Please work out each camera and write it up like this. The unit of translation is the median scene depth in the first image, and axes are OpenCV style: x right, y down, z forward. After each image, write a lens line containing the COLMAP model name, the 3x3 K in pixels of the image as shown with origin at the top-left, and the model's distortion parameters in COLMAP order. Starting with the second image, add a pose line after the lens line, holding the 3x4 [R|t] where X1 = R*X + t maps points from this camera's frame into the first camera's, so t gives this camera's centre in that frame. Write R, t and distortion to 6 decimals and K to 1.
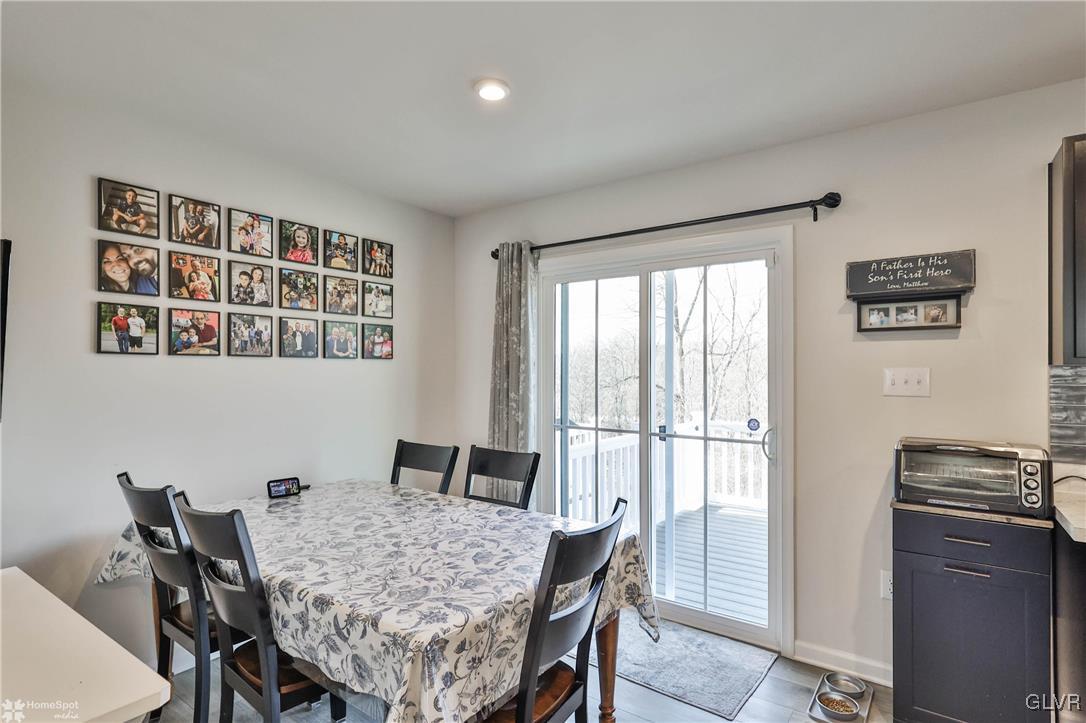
lens RADIAL K [[550.6, 0, 551.0], [0, 550.6, 362.1], [0, 0, 1]] dist [0.018966, 0.000872]
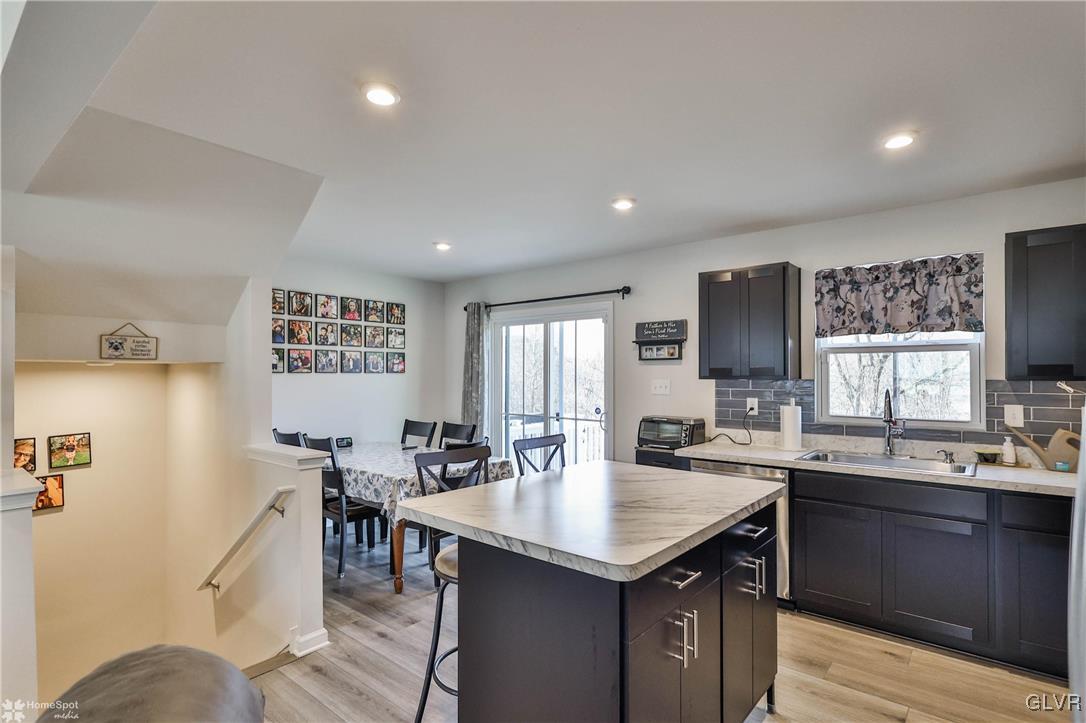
lens RADIAL K [[550.6, 0, 536.6], [0, 550.6, 365.9], [0, 0, 1]] dist [0.018966, 0.000872]
pose [[0.995627, -0.002309, -0.093391, 0.330892], [0.002283, 0.999997, -0.000385, -0.030938], [0.093392, 0.000170, 0.995629, -0.776082]]
